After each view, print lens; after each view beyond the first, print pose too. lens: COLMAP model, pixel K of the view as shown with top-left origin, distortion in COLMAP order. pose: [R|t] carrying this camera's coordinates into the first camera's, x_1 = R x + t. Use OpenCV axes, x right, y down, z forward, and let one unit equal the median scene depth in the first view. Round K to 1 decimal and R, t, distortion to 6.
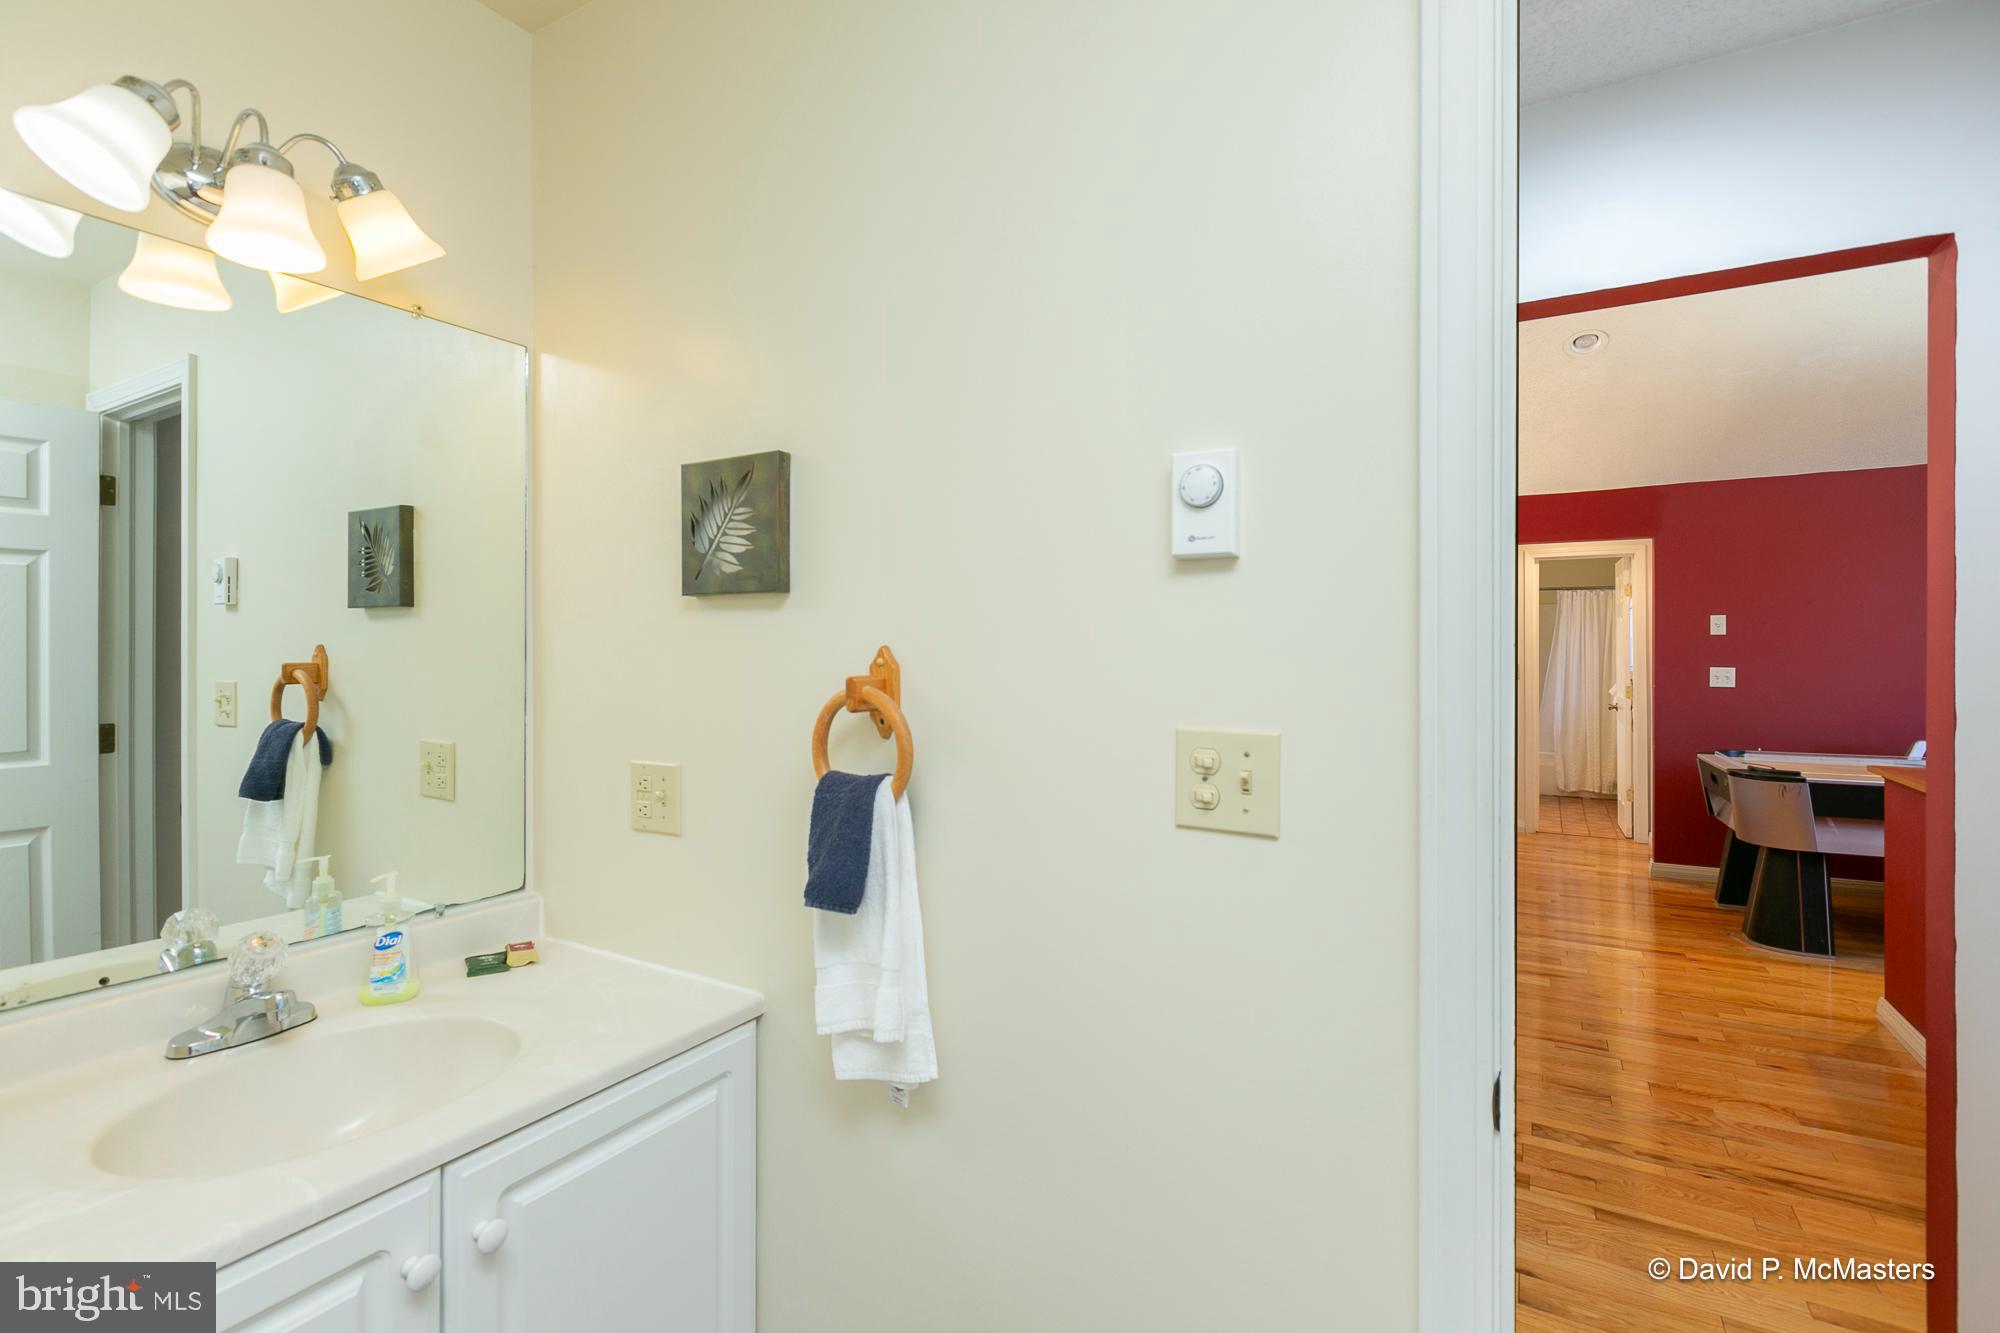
lens RADIAL K [[898.4, 0, 996.1], [0, 898.4, 655.2], [0, 0, 1]] dist [-0.002797, -0.000209]
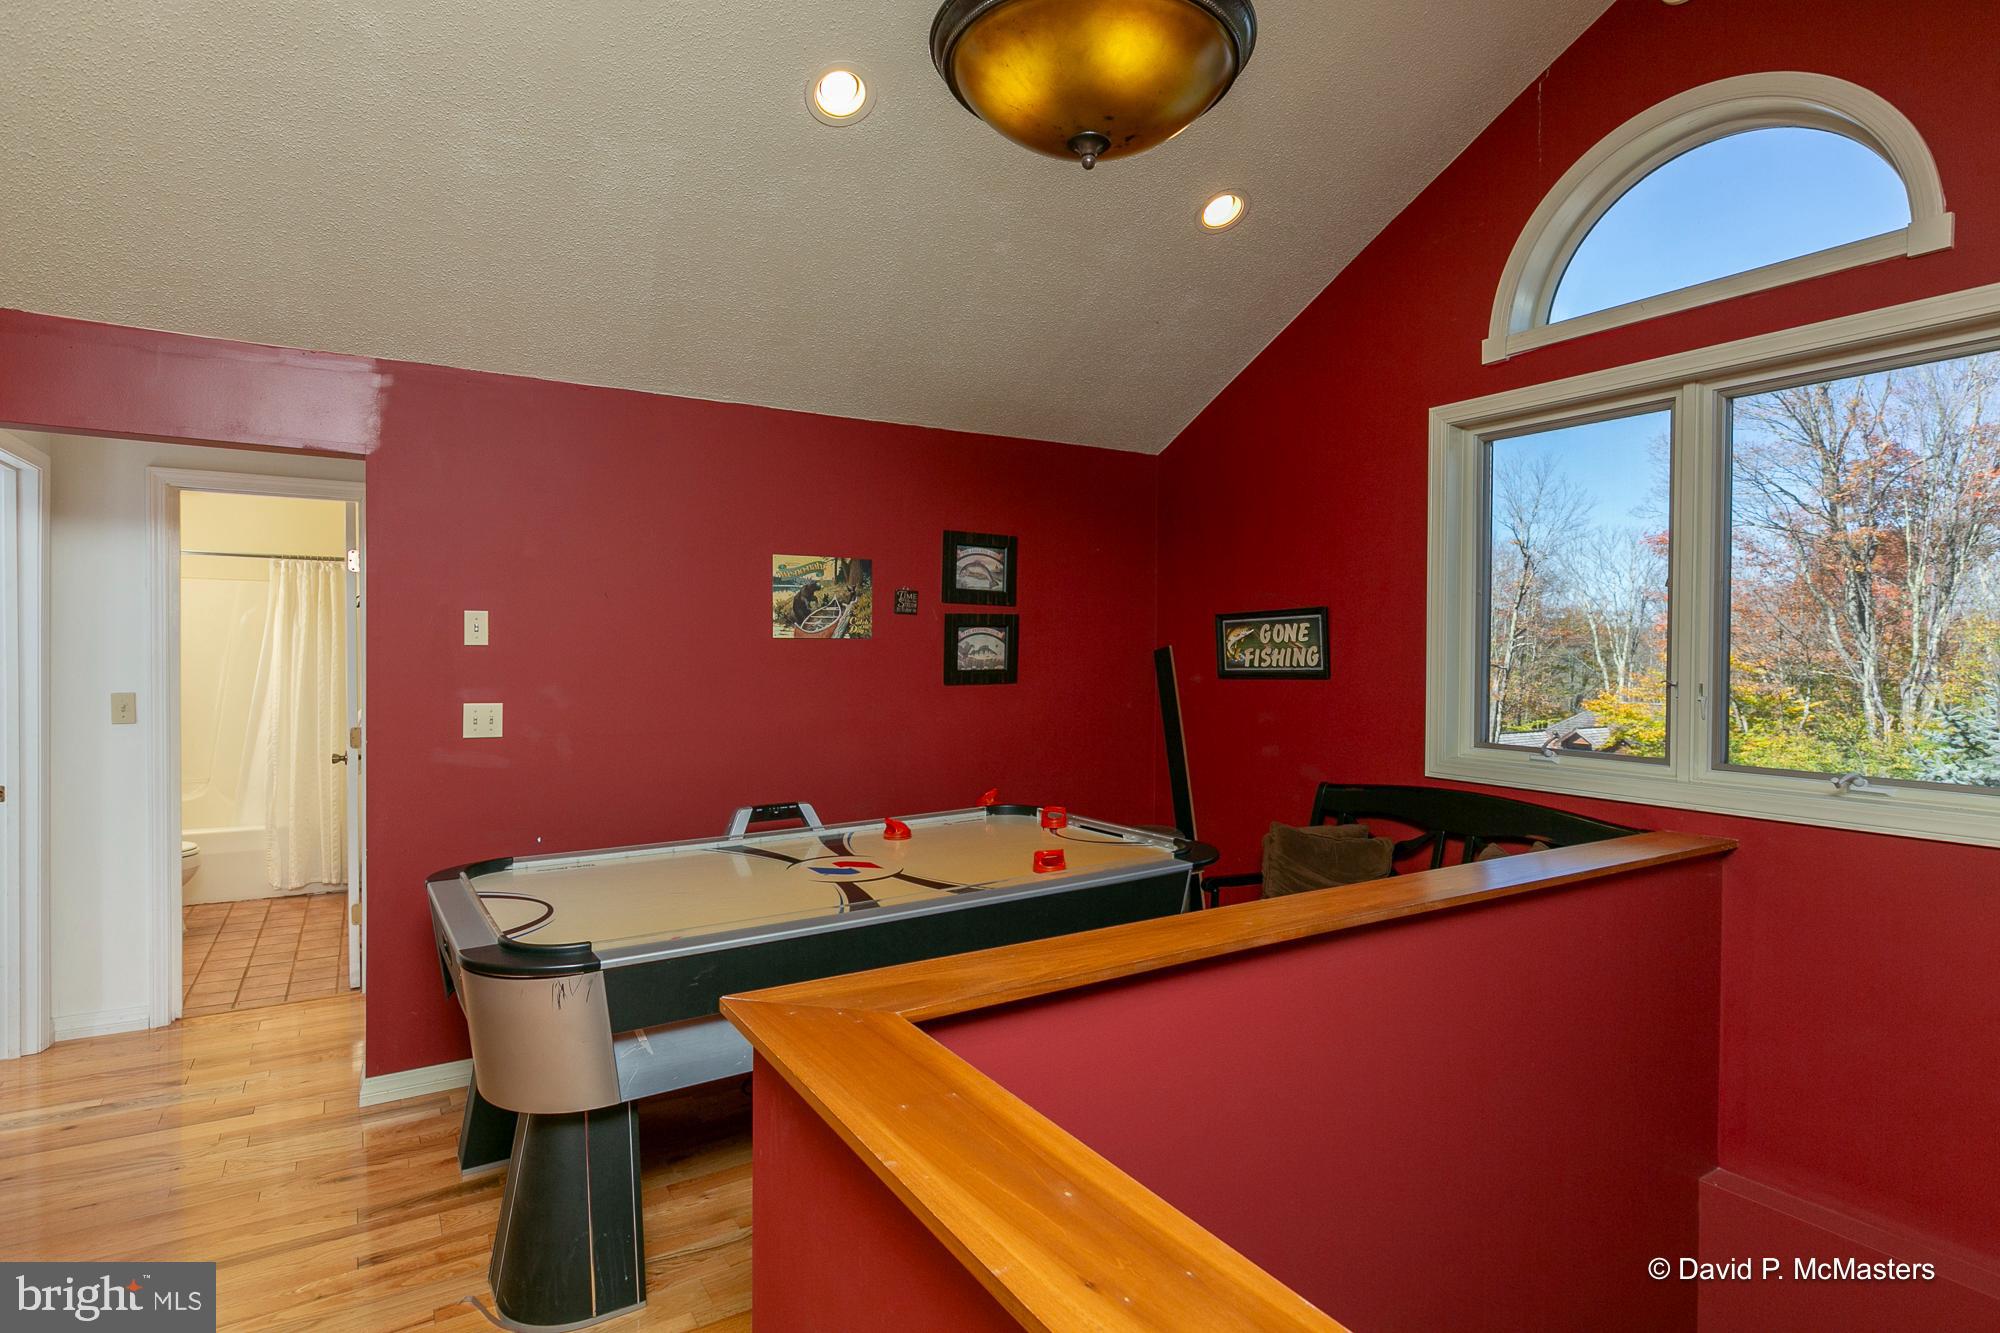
lens RADIAL K [[1041.9, 0, 1002.1], [0, 1041.9, 664.6], [0, 0, 1]] dist [0.019211, 0.000692]
pose [[0.449012, 0.000966, 0.893525, 0.364830], [-0.007537, 0.999968, 0.002706, -0.014993], [-0.893494, -0.007950, 0.449004, 0.407925]]
